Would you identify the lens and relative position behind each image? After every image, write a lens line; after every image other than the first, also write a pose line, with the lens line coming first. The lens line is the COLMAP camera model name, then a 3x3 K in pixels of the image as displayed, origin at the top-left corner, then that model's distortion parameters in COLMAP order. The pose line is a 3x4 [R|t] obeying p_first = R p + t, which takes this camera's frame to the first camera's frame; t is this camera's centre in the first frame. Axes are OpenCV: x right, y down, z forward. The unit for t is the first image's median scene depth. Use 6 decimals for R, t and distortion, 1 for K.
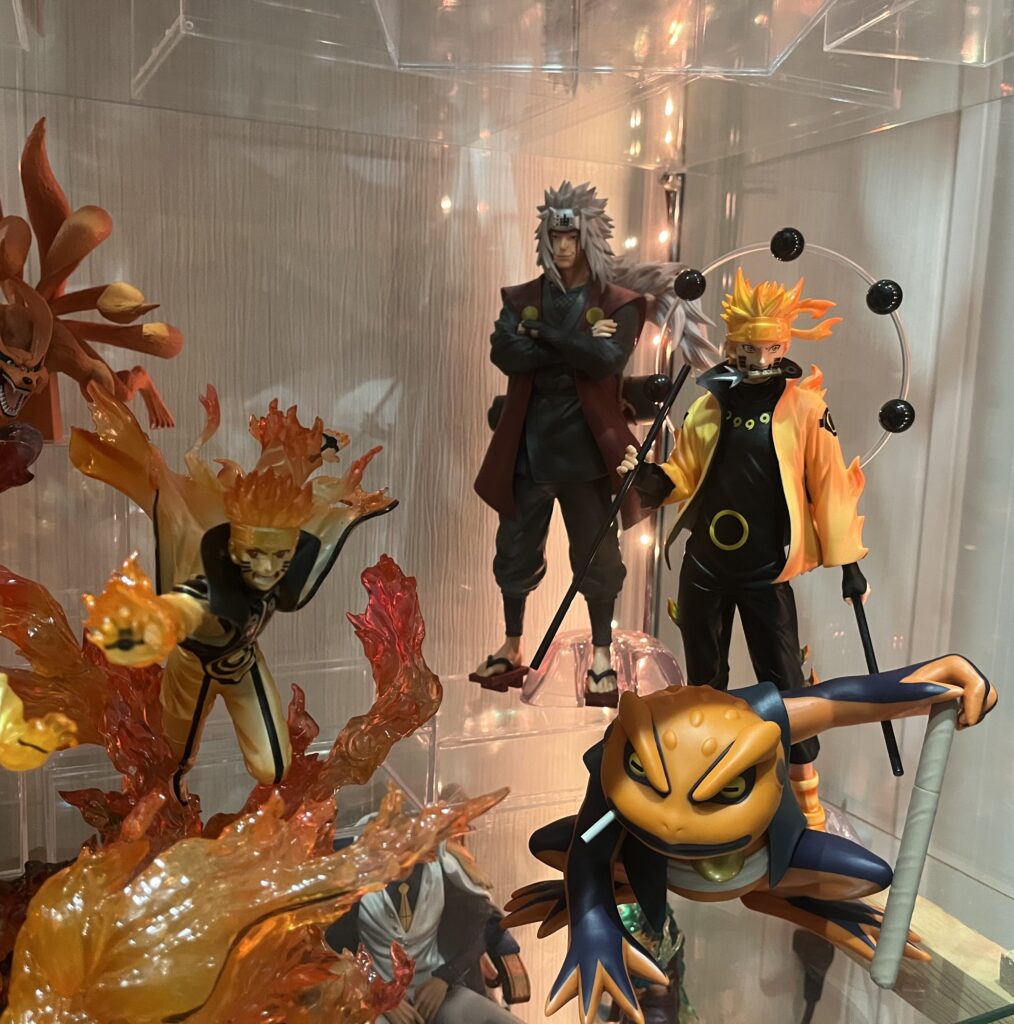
lens RADIAL K [[1111.3, 0, 507.0], [0, 1111.3, 512.0], [0, 0, 1]] dist [0.031449, 0.019397]
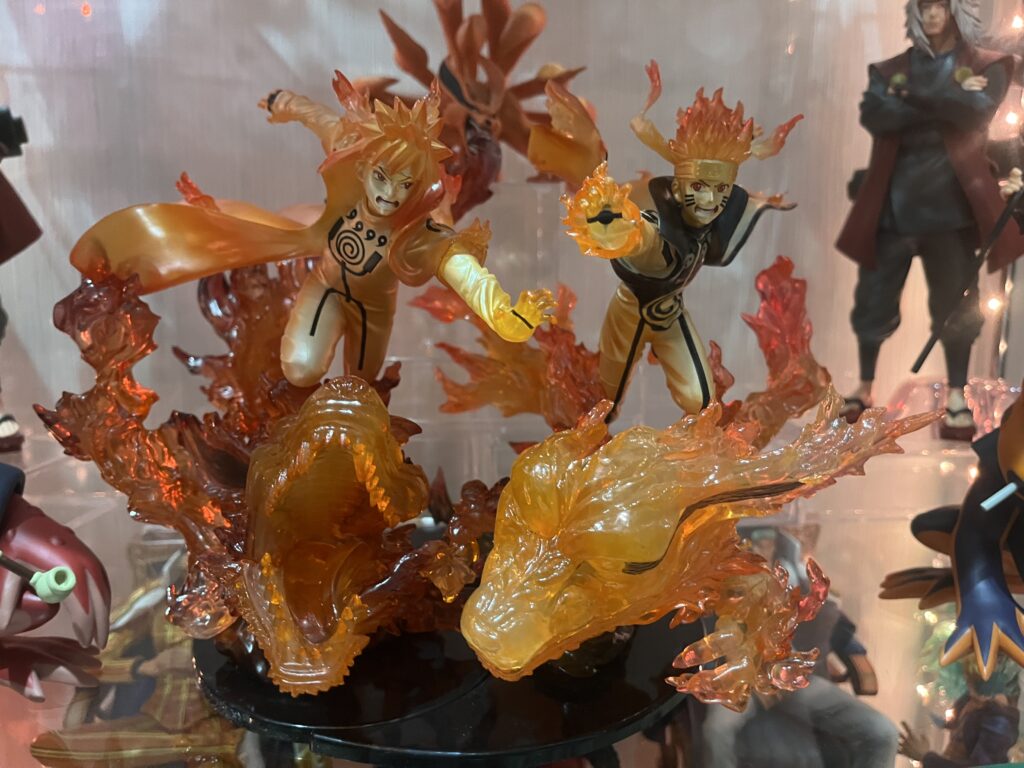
lens RADIAL K [[848.1, 0, 512.0], [0, 848.1, 384.0], [0, 0, 1]] dist [0.060105, -0.125172]
pose [[0.947173, 0.025193, -0.319732, -0.105228], [-0.018244, 0.999528, 0.024709, 0.180508], [0.320204, -0.017570, 0.947186, 0.111245]]
